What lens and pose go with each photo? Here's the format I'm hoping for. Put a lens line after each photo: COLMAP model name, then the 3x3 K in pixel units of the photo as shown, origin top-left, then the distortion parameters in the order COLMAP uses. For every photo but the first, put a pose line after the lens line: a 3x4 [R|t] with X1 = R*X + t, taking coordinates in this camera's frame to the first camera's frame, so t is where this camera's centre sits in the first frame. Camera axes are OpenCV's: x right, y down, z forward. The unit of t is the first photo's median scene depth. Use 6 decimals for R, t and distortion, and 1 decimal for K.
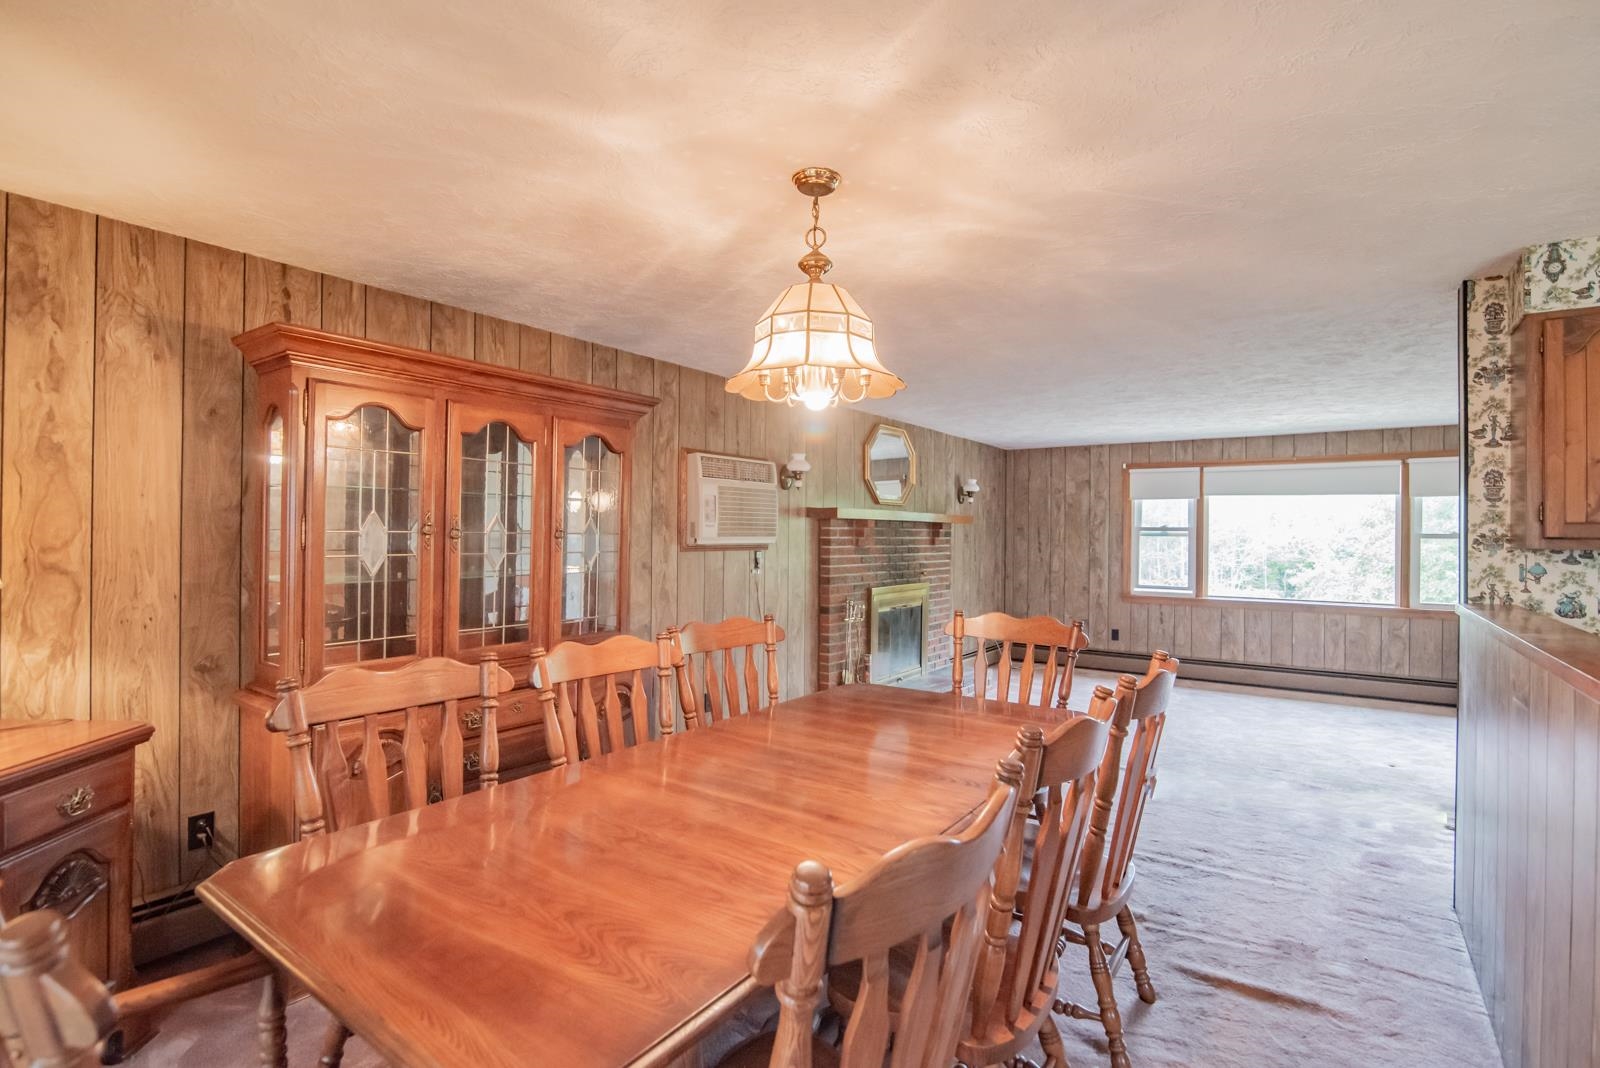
lens RADIAL K [[745.9, 0, 820.3], [0, 745.9, 532.7], [0, 0, 1]] dist [-0.020364, 0.000127]
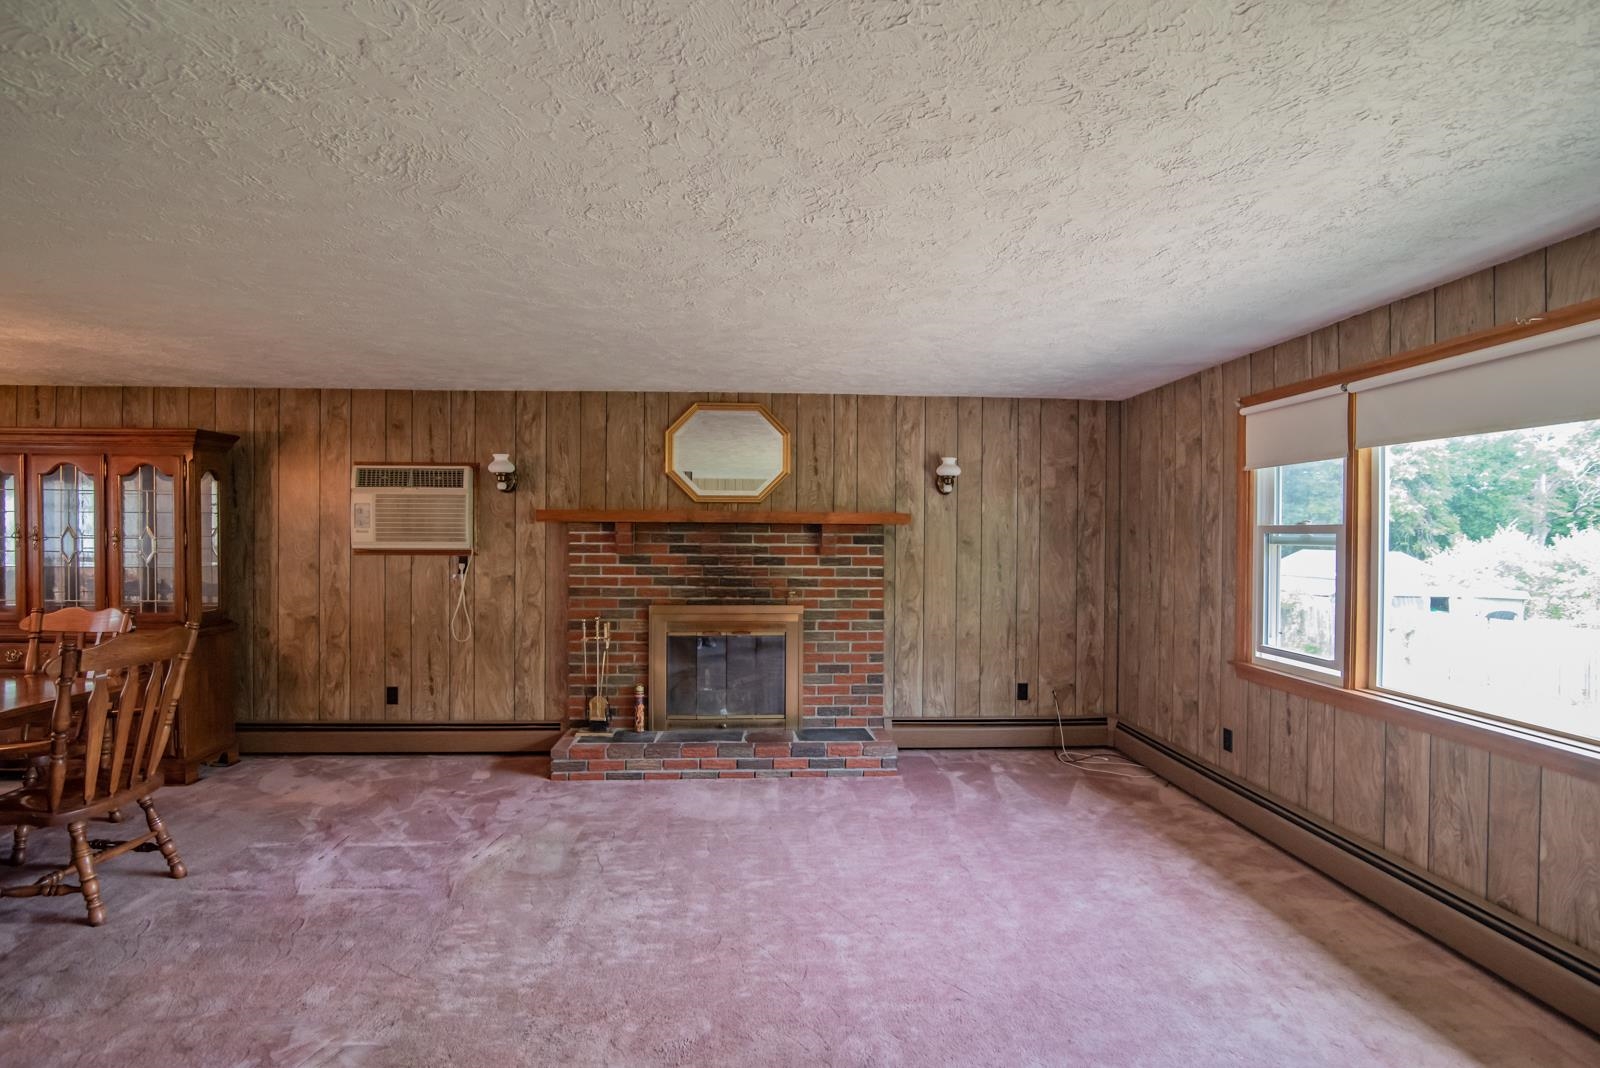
lens RADIAL K [[753.5, 0, 800.9], [0, 753.5, 538.7], [0, 0, 1]] dist [-0.016726, 0.000431]
pose [[0.618268, -0.001407, -0.785966, 0.928113], [-0.000312, 0.999998, -0.002035, 0.003105], [0.785967, 0.001504, 0.618266, 0.690814]]
